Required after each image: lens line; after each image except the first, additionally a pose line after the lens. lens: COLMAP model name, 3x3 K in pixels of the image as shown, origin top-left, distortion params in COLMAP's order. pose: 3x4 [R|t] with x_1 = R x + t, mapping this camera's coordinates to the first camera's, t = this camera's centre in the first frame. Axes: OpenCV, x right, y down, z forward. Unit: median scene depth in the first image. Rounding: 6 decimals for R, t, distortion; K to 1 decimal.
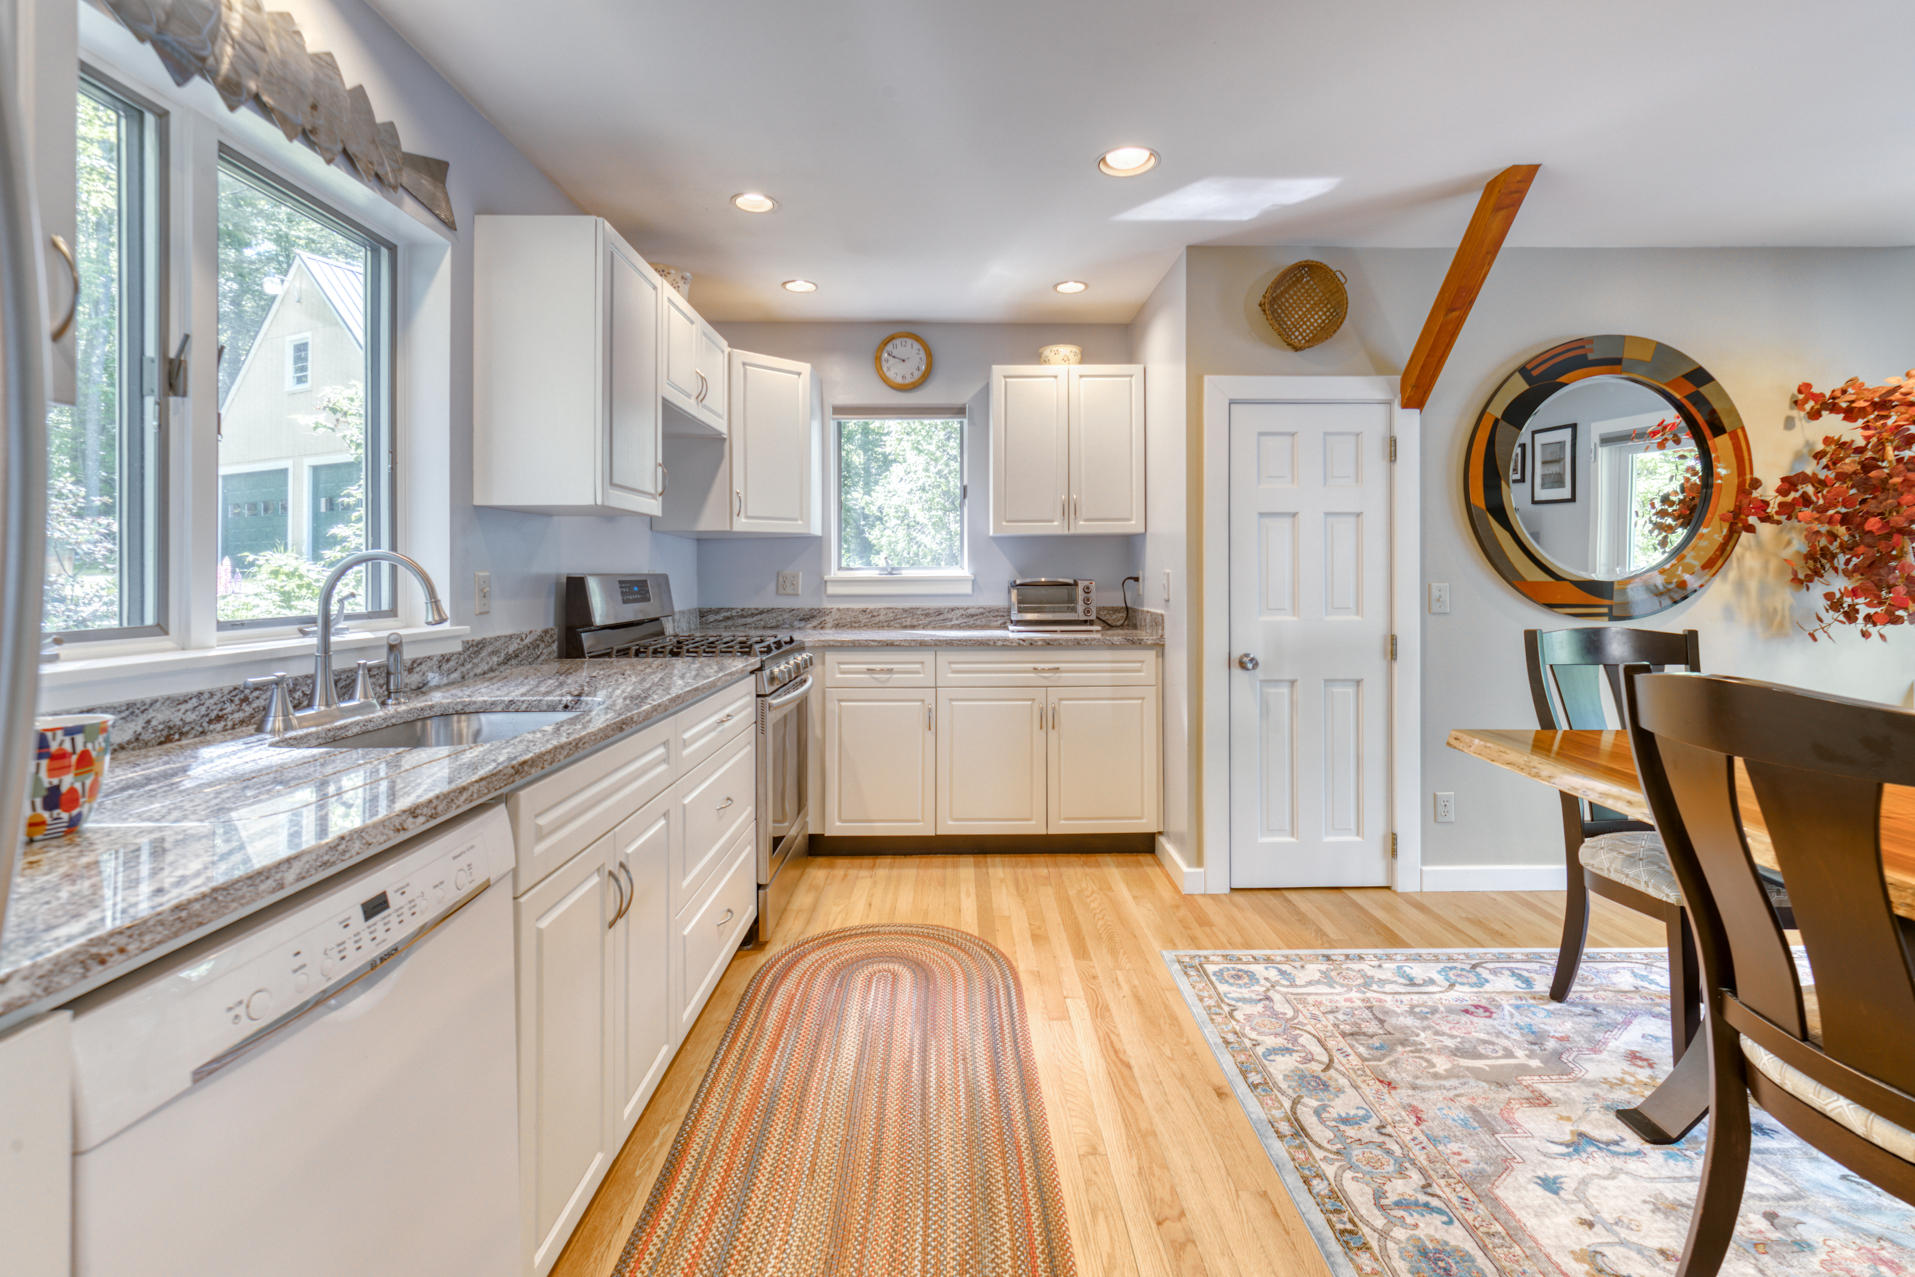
lens RADIAL K [[824.2, 0, 961.8], [0, 824.2, 566.4], [0, 0, 1]] dist [0.000957, 0.000386]
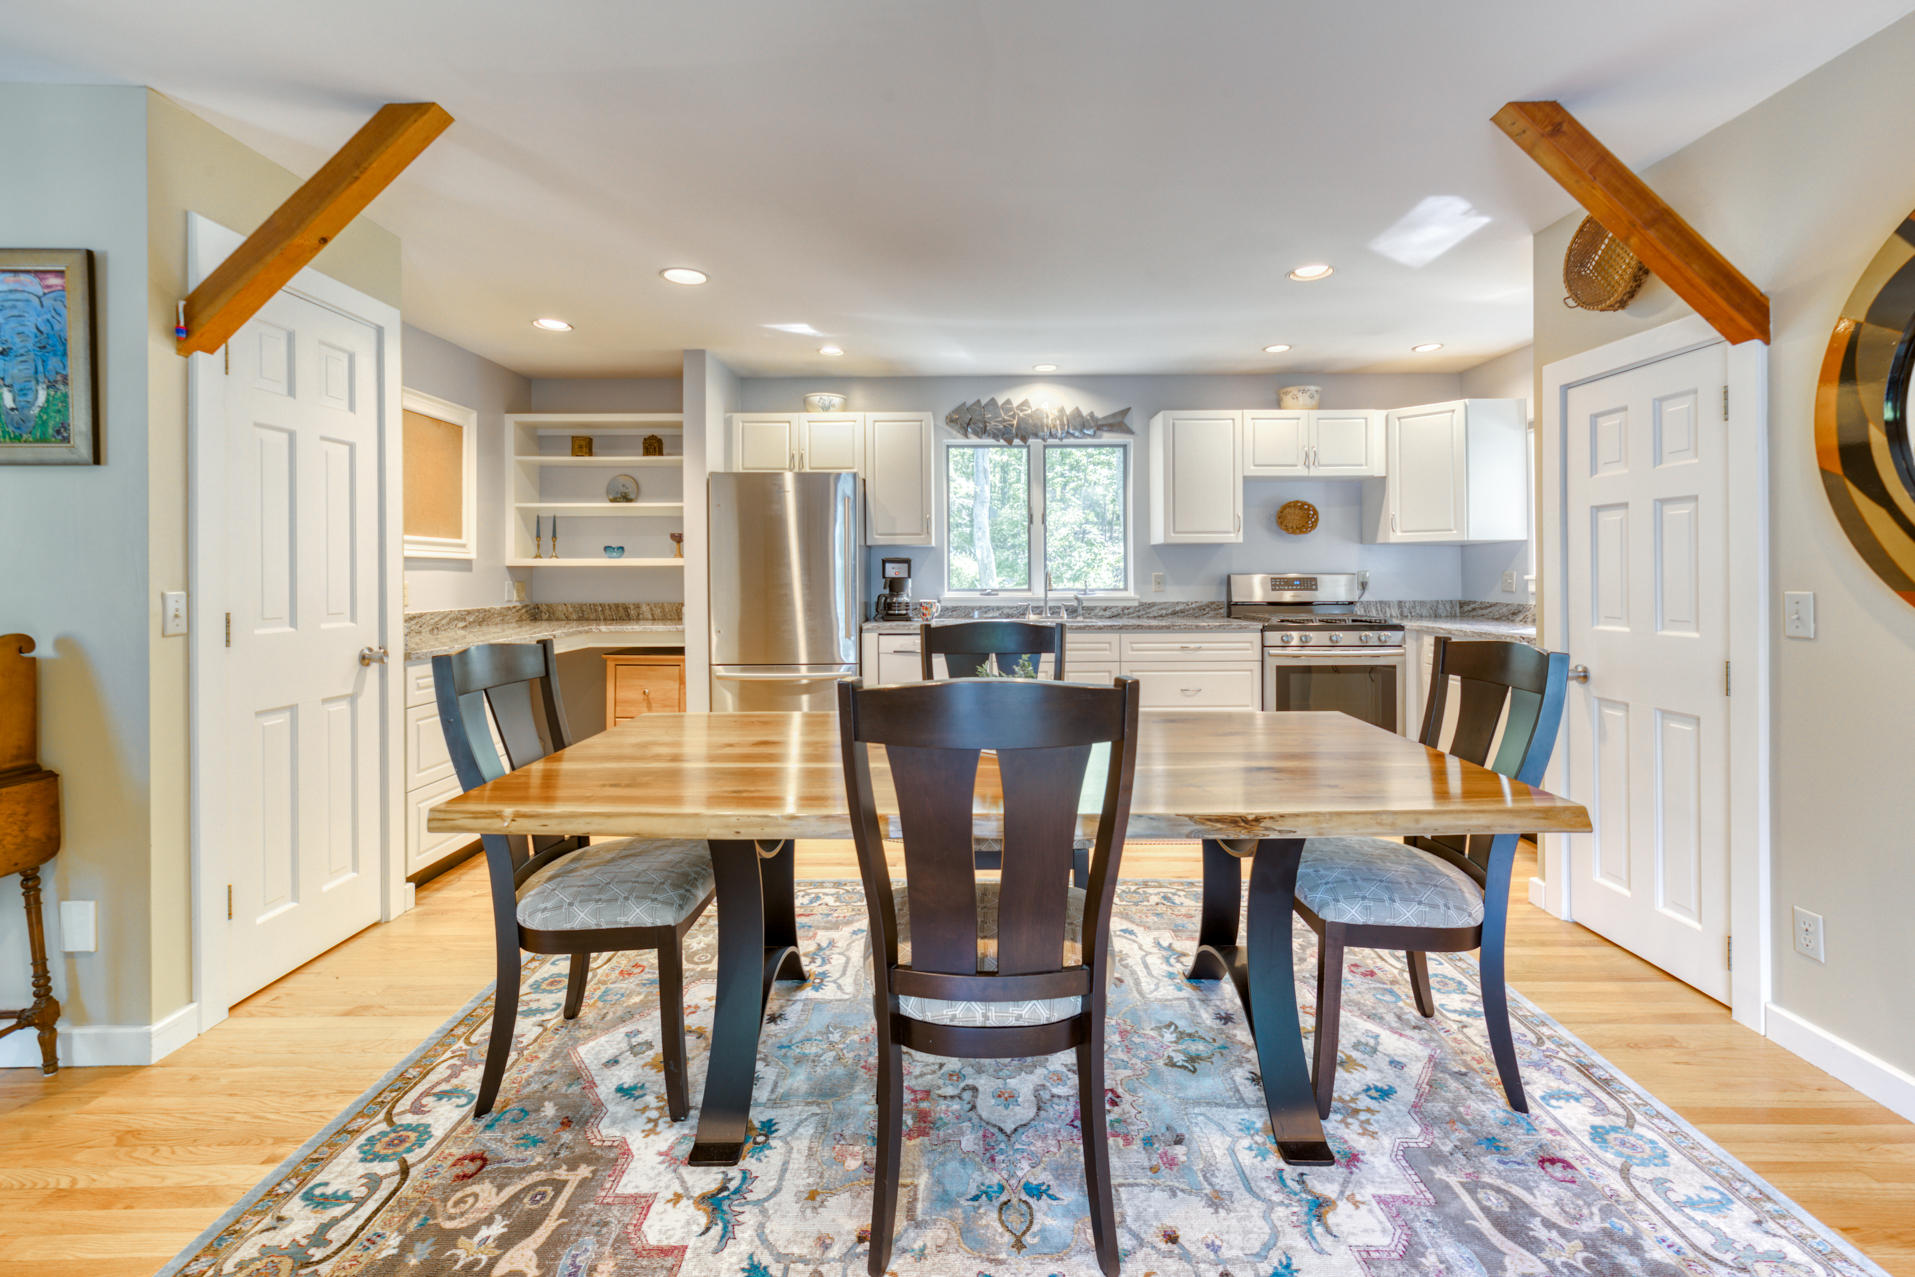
lens RADIAL K [[824.2, 0, 979.3], [0, 824.2, 575.5], [0, 0, 1]] dist [0.000957, 0.000386]
pose [[0.004390, 0.004432, -0.999981, 1.236327], [0.011910, 0.999919, 0.004484, -0.002823], [0.999919, -0.011930, 0.004337, 0.341411]]
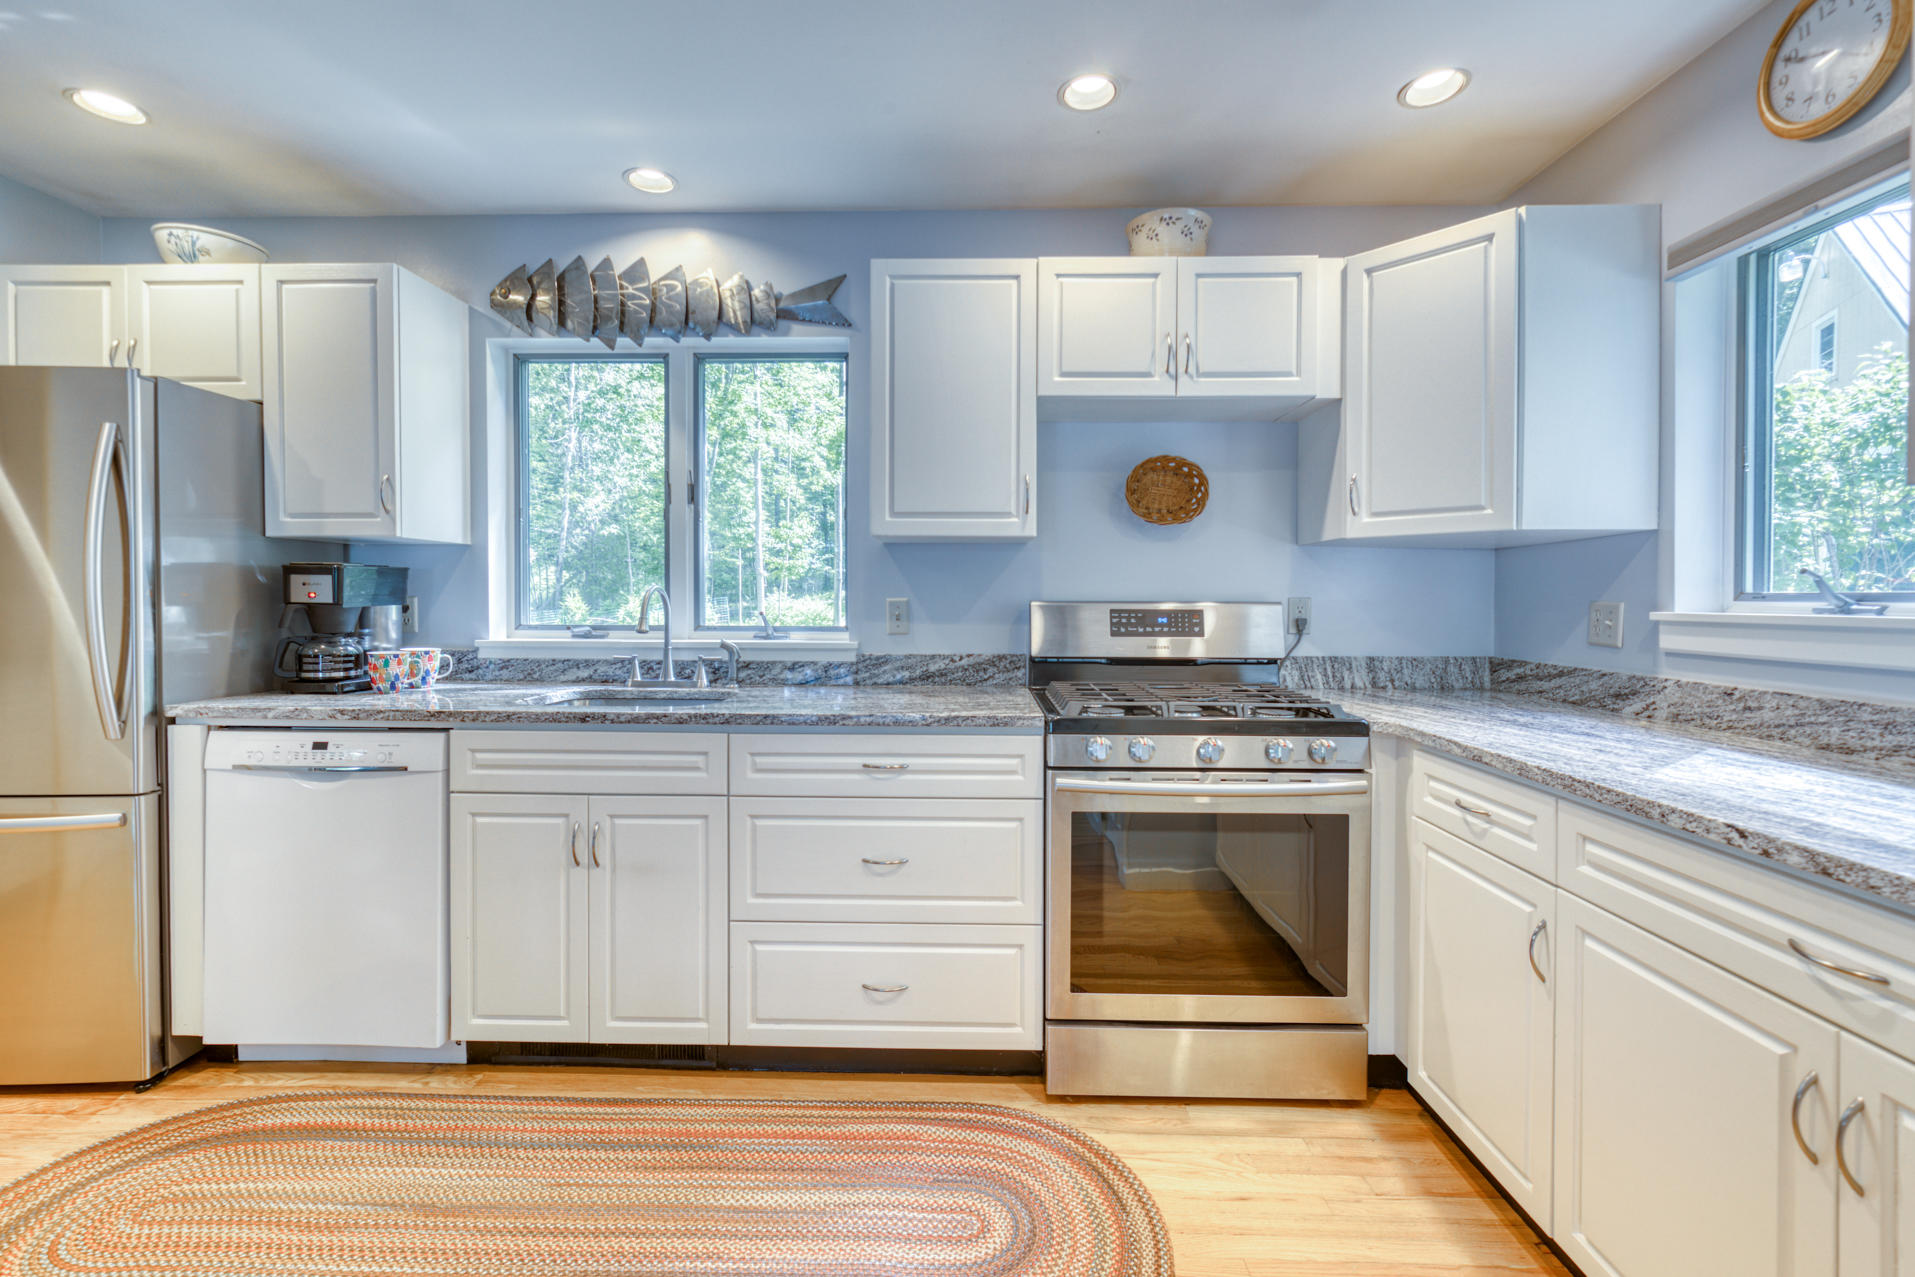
lens RADIAL K [[824.2, 0, 959.4], [0, 824.2, 607.2], [0, 0, 1]] dist [0.000957, 0.000386]
pose [[-0.020968, 0.017502, -0.999627, 0.429113], [0.003981, 0.999840, 0.017423, -0.001342], [0.999772, -0.003615, -0.021034, 0.792650]]
